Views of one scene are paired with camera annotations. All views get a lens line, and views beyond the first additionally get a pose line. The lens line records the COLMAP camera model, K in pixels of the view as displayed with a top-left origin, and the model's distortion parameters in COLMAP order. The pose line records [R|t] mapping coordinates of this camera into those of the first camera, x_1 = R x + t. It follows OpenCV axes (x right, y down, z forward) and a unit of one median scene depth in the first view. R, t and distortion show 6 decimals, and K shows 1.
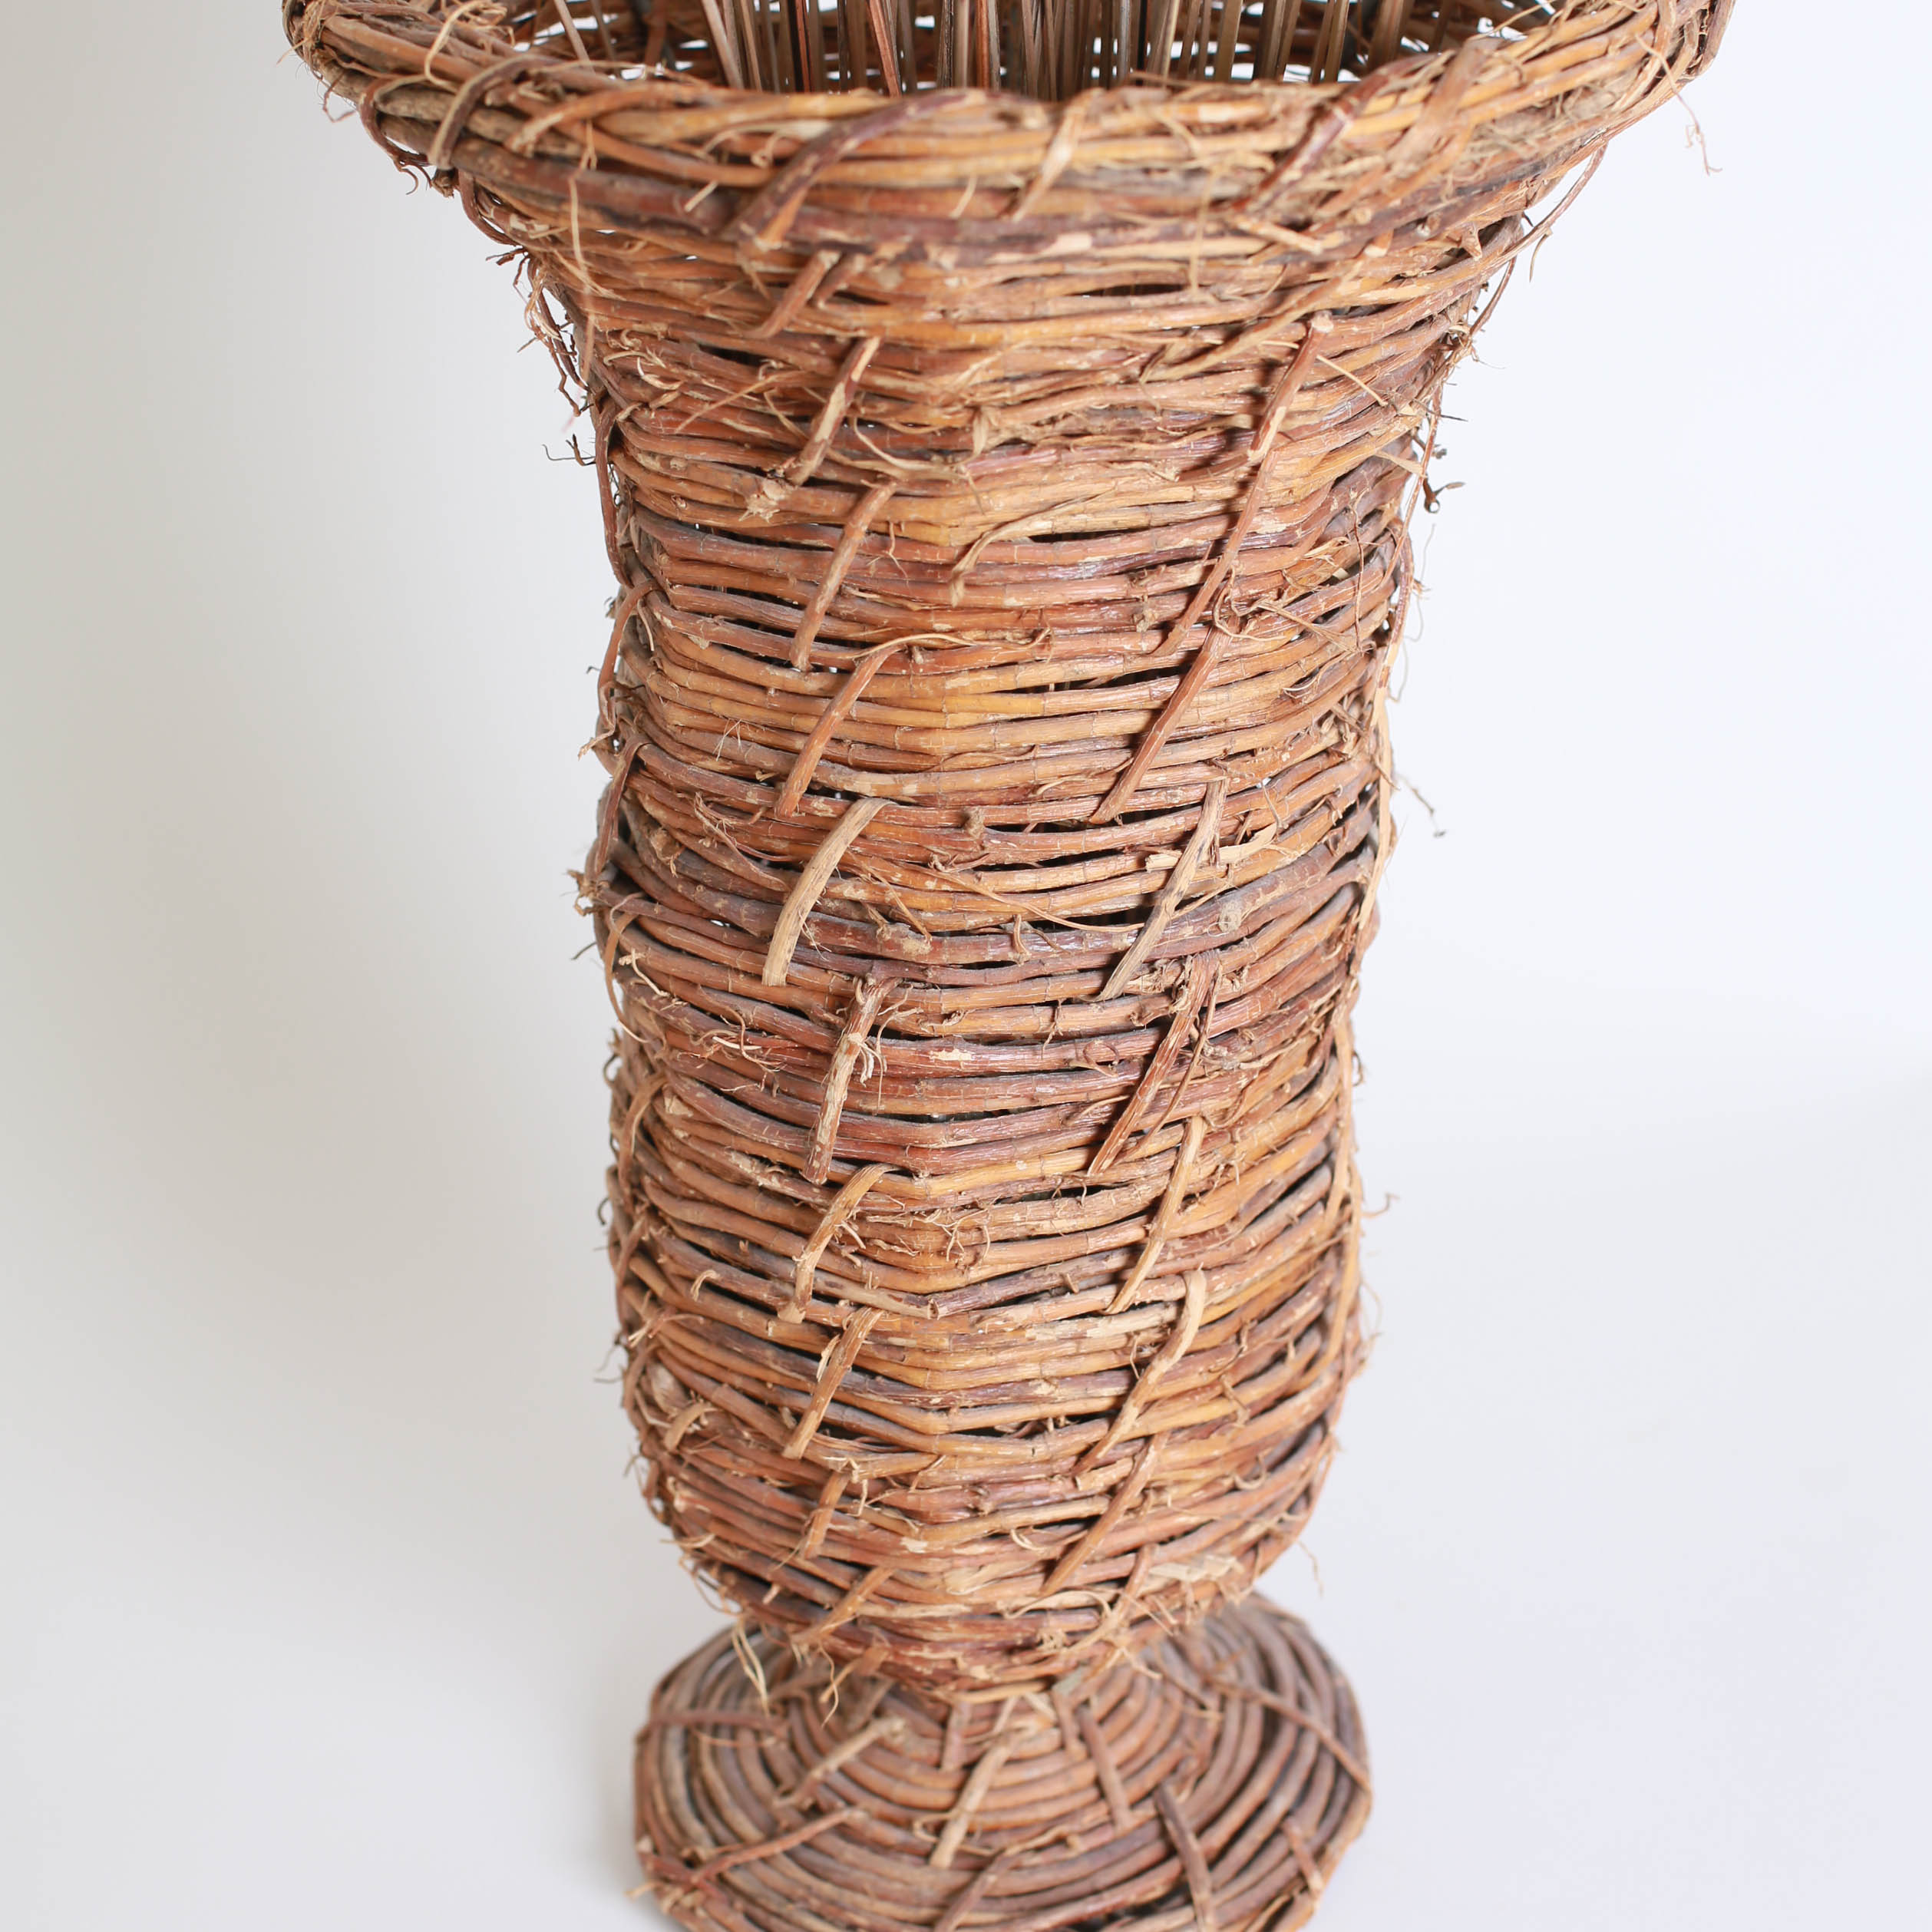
lens RADIAL K [[4227.8, 0, 966.0], [0, 4227.8, 966.0], [0, 0, 1]] dist [-0.162006, 0.013412]
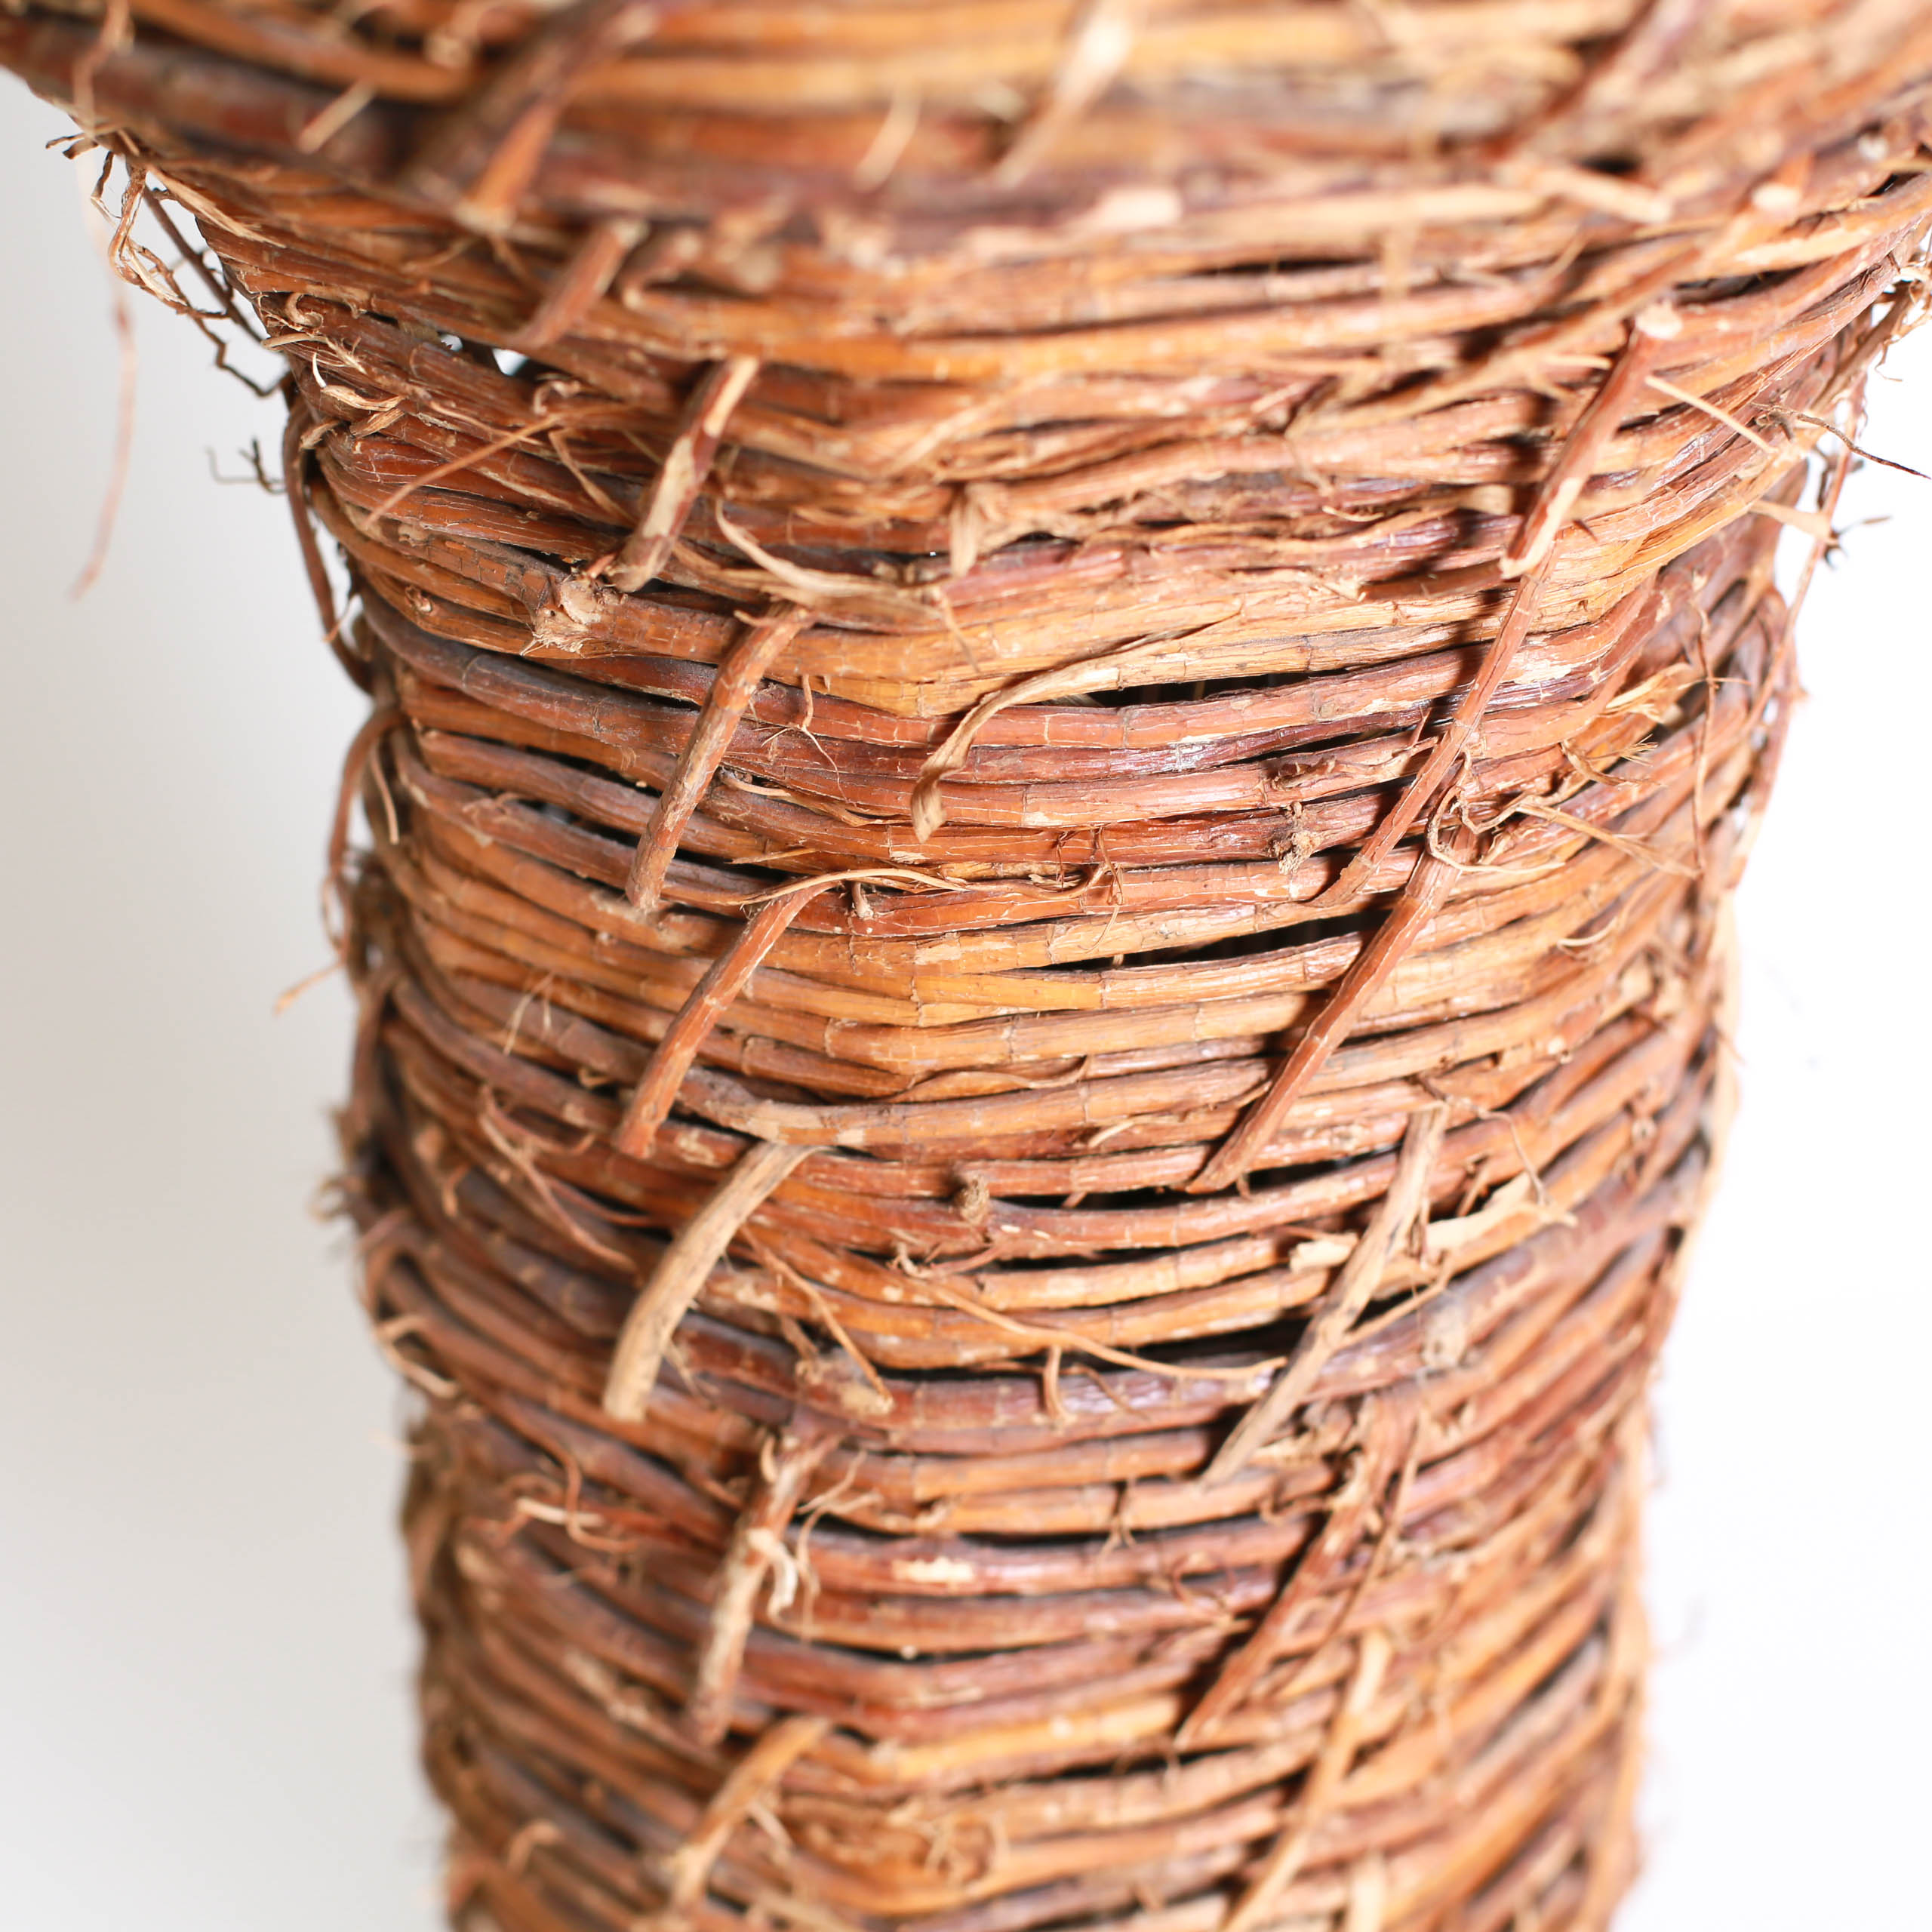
lens RADIAL K [[4391.8, 0, 867.9], [0, 4391.8, 968.2], [0, 0, 1]] dist [-0.188018, 0.155135]
pose [[0.997264, 0.019394, -0.071339, 0.028287], [-0.010897, 0.992998, 0.117631, -0.129060], [0.073120, -0.116531, 0.990492, 0.452384]]
